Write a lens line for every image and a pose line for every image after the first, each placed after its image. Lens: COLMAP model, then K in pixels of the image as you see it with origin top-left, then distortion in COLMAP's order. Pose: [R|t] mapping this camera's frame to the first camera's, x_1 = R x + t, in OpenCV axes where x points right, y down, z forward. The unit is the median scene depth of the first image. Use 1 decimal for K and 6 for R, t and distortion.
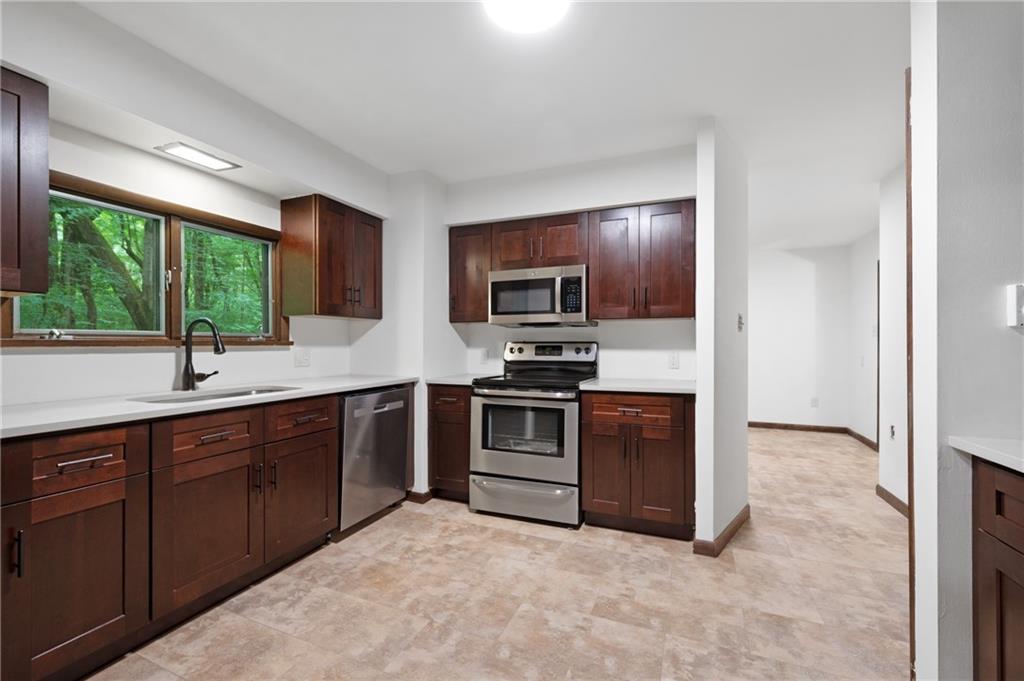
lens RADIAL K [[425.9, 0, 514.1], [0, 425.9, 341.2], [0, 0, 1]] dist [0.001719, 0.000341]
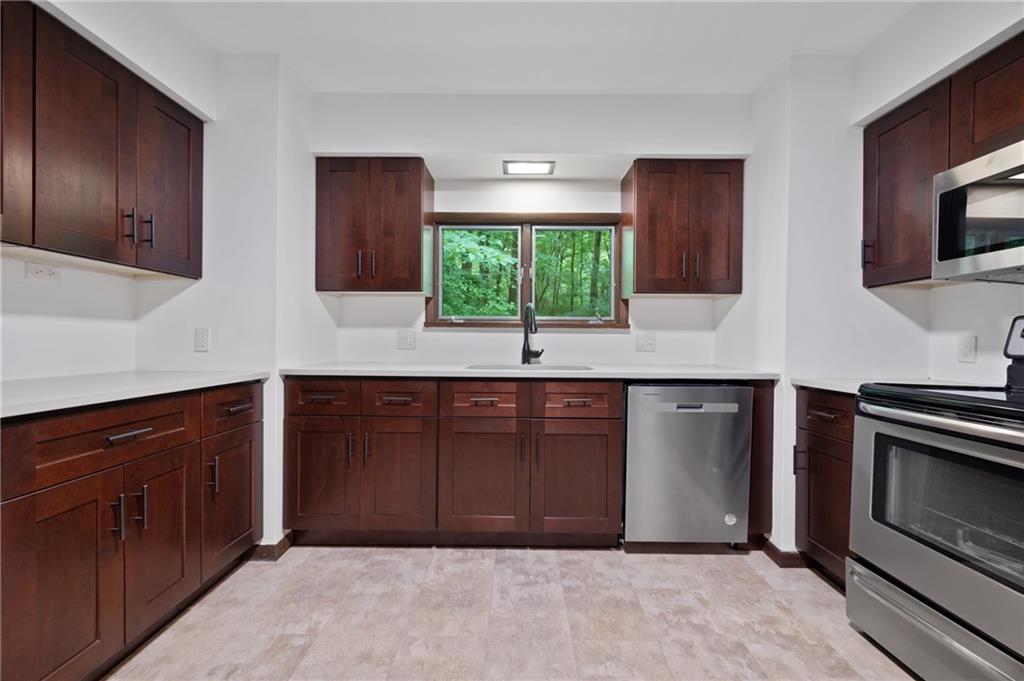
lens RADIAL K [[404.1, 0, 513.8], [0, 404.1, 340.2], [0, 0, 1]] dist [0.001063, 0.000111]
pose [[0.381741, 0.002099, -0.924267, 0.241536], [-0.004414, 0.999990, 0.000448, 0.040583], [0.924259, 0.003908, 0.381747, 0.452921]]
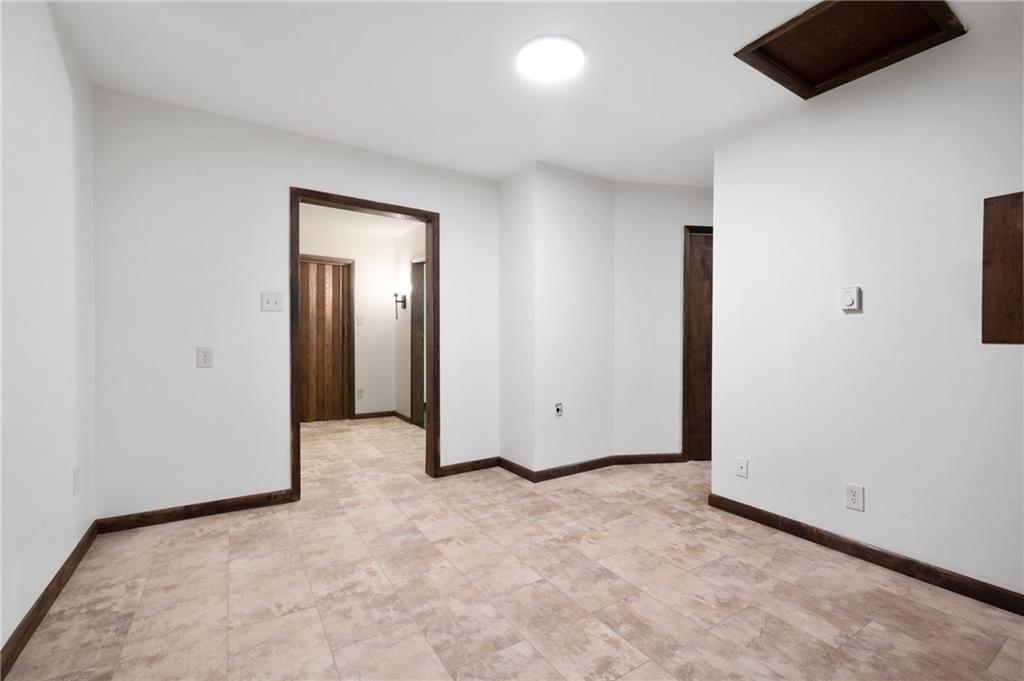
lens RADIAL K [[425.9, 0, 510.1], [0, 425.9, 345.7], [0, 0, 1]] dist [0.001719, 0.000341]
pose [[-0.812703, -0.007115, 0.582634, 0.423822], [-0.005512, 0.999975, 0.004523, 0.053121], [-0.582652, 0.000465, -0.812722, 2.338057]]
